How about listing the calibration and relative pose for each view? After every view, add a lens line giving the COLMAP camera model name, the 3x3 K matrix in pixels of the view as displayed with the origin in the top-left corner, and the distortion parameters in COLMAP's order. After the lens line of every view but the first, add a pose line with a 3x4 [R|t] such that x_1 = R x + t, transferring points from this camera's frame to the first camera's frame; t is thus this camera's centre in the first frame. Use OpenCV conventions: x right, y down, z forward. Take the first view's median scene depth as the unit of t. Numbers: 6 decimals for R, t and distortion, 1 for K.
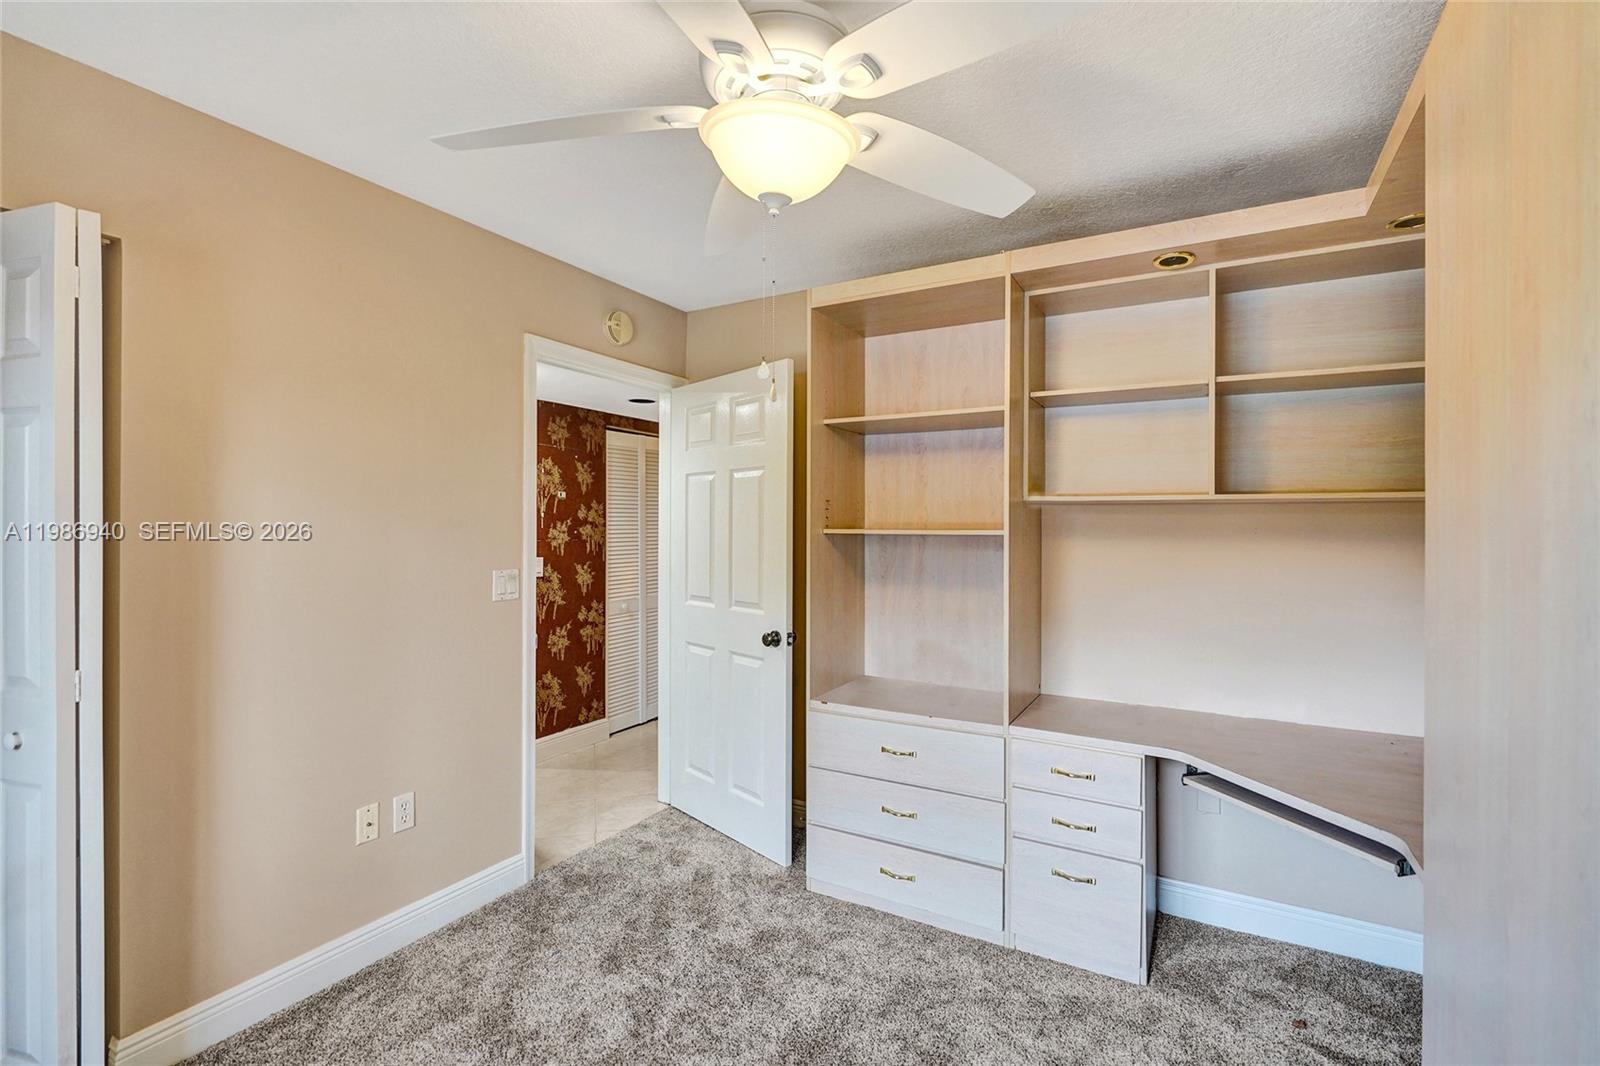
lens RADIAL K [[743.4, 0, 809.6], [0, 743.4, 518.8], [0, 0, 1]] dist [-0.010041, 0.001076]
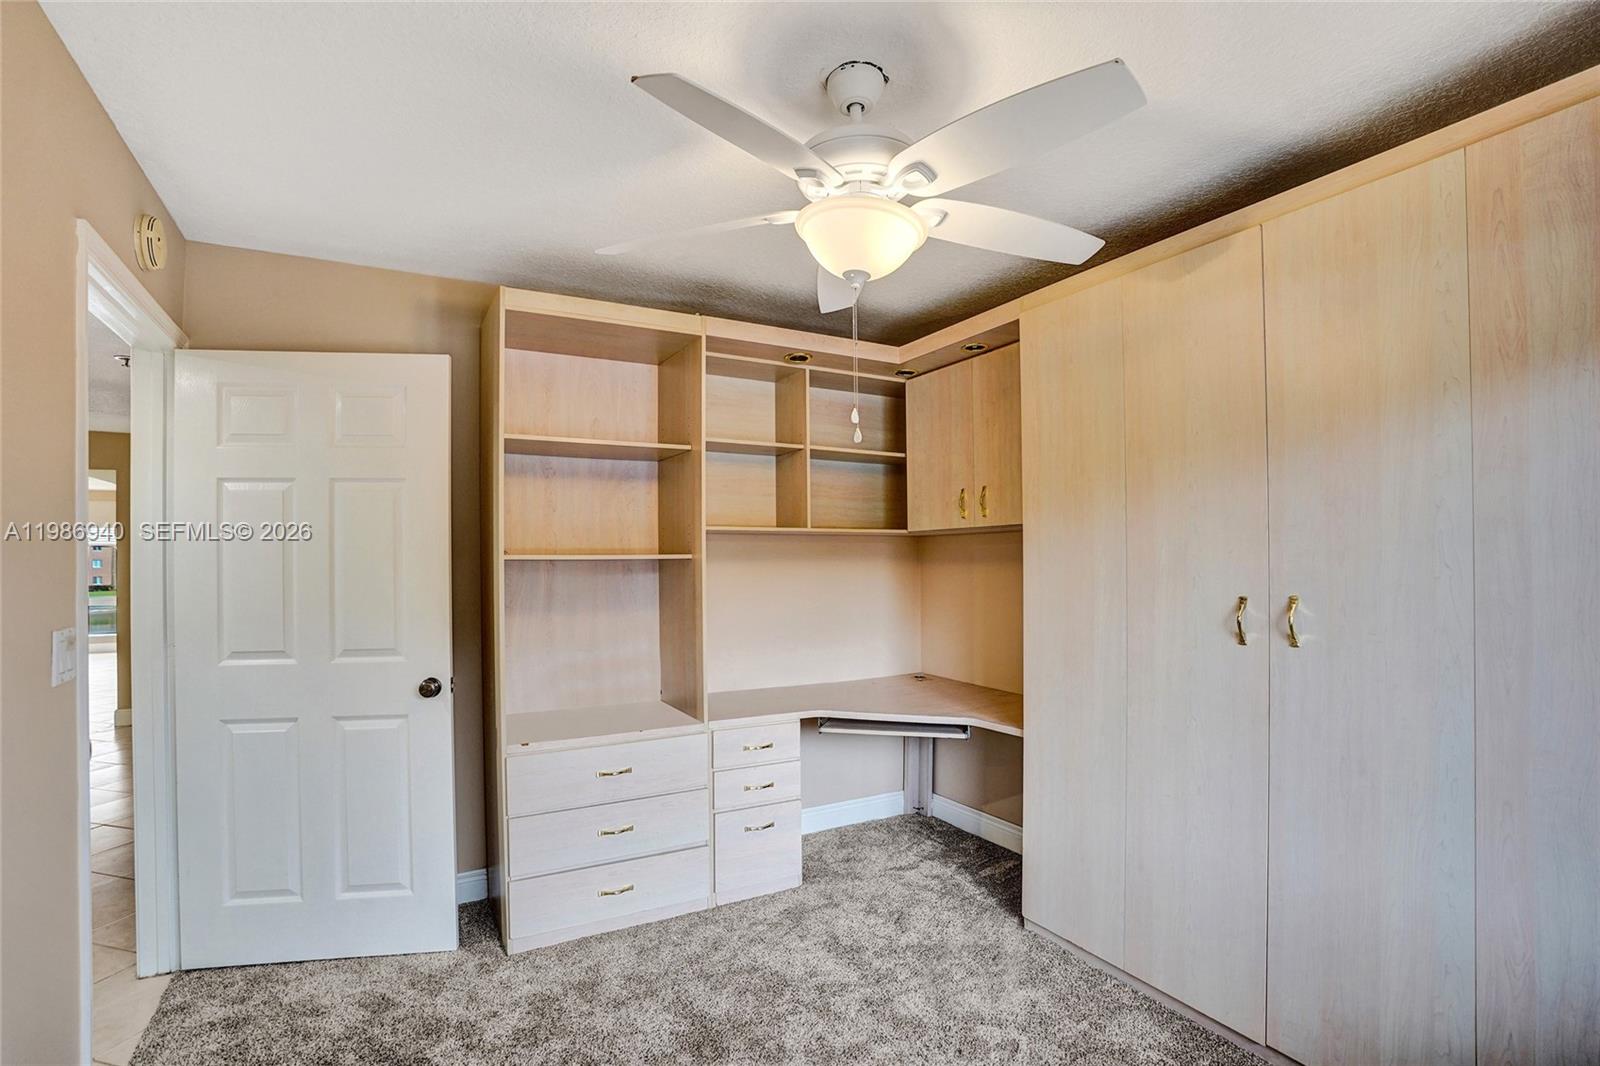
lens RADIAL K [[743.4, 0, 811.7], [0, 743.4, 548.6], [0, 0, 1]] dist [-0.010041, 0.001076]
pose [[0.524712, -0.002425, 0.851277, -0.568393], [-0.007879, 0.999939, 0.007706, -0.005176], [-0.851244, -0.010750, 0.524661, 0.213501]]
